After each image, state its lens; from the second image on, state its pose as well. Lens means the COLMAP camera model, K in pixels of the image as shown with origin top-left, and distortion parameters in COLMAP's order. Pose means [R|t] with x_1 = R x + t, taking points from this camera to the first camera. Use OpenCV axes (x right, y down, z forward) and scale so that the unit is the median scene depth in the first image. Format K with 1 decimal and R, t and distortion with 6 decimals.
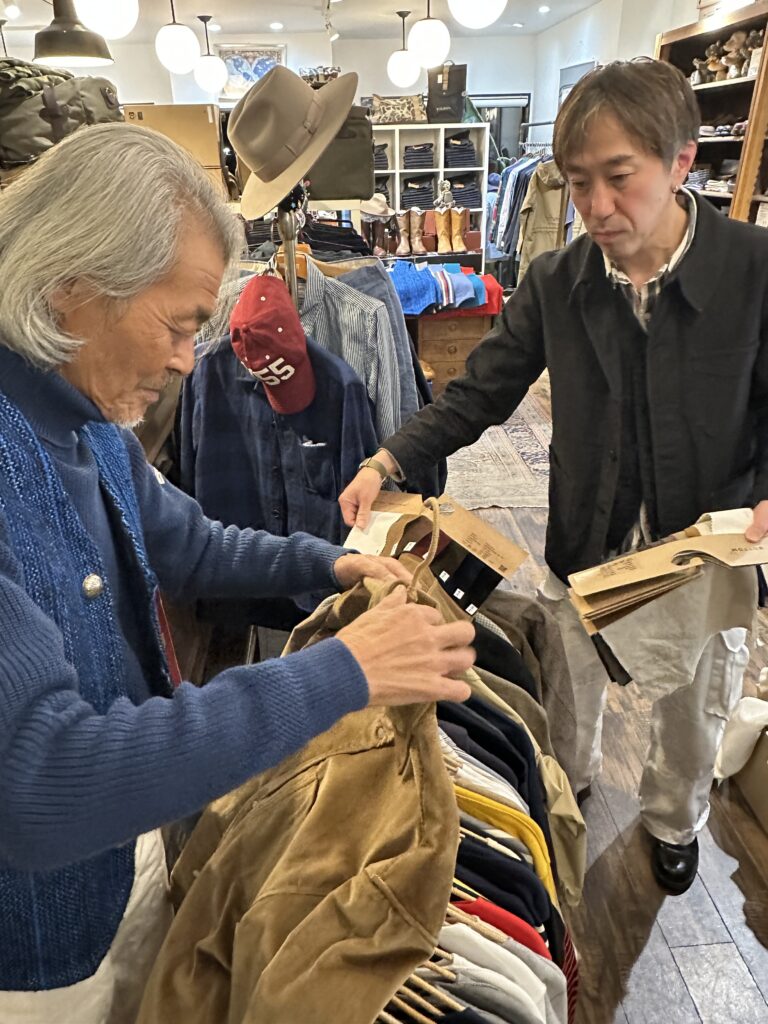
lens RADIAL K [[726.8, 0, 384.0], [0, 726.8, 512.0], [0, 0, 1]] dist [-0.002880, -0.003598]
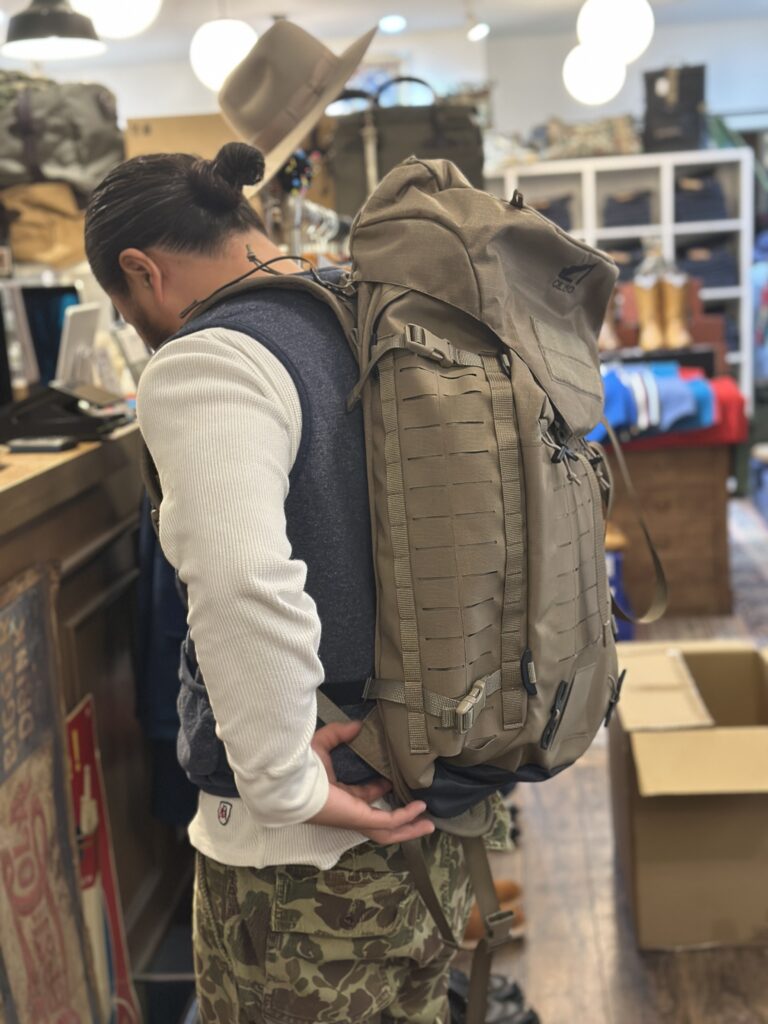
lens RADIAL K [[1444.7, 0, 383.3], [0, 1444.7, 521.6], [0, 0, 1]] dist [0.129739, -0.134259]
pose [[0.986398, -0.000606, -0.164374, 0.118847], [-0.043420, 0.963514, -0.264112, 0.178511], [0.158536, 0.267656, 0.950382, -0.196793]]
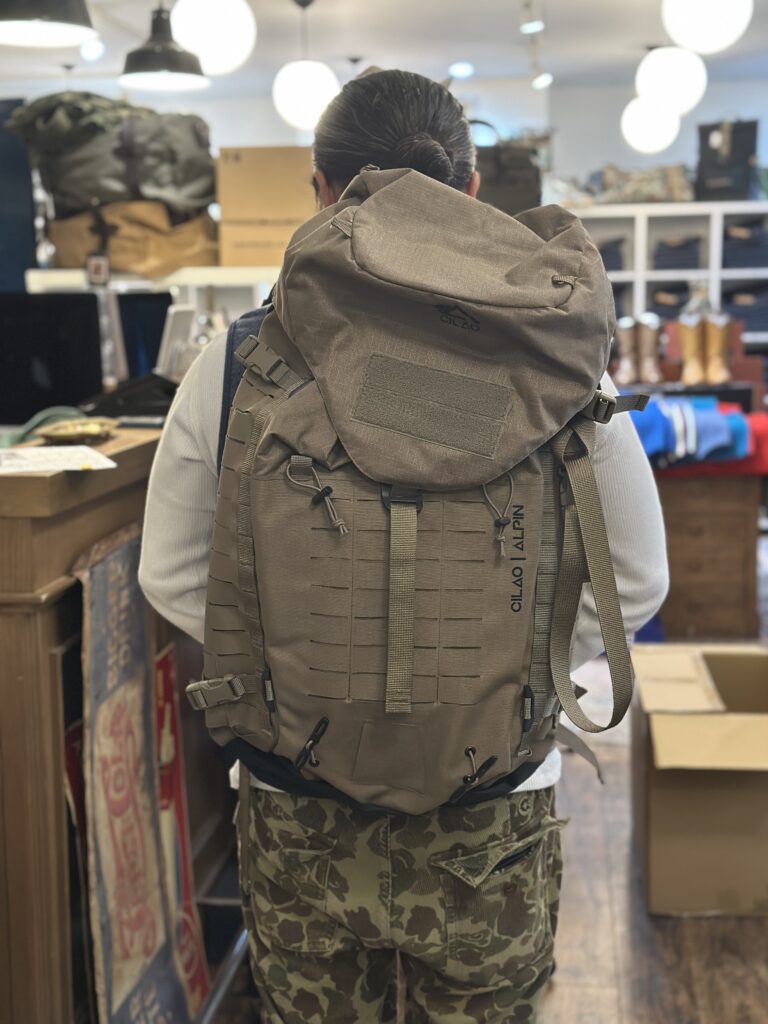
lens RADIAL K [[1432.6, 0, 384.0], [0, 1432.6, 512.0], [0, 0, 1]] dist [0.116976, -0.029142]
pose [[0.980069, 0.043541, -0.193829, 0.130358], [-0.099774, 0.951589, -0.290729, 0.242367], [0.171787, 0.304273, 0.936967, -0.293042]]
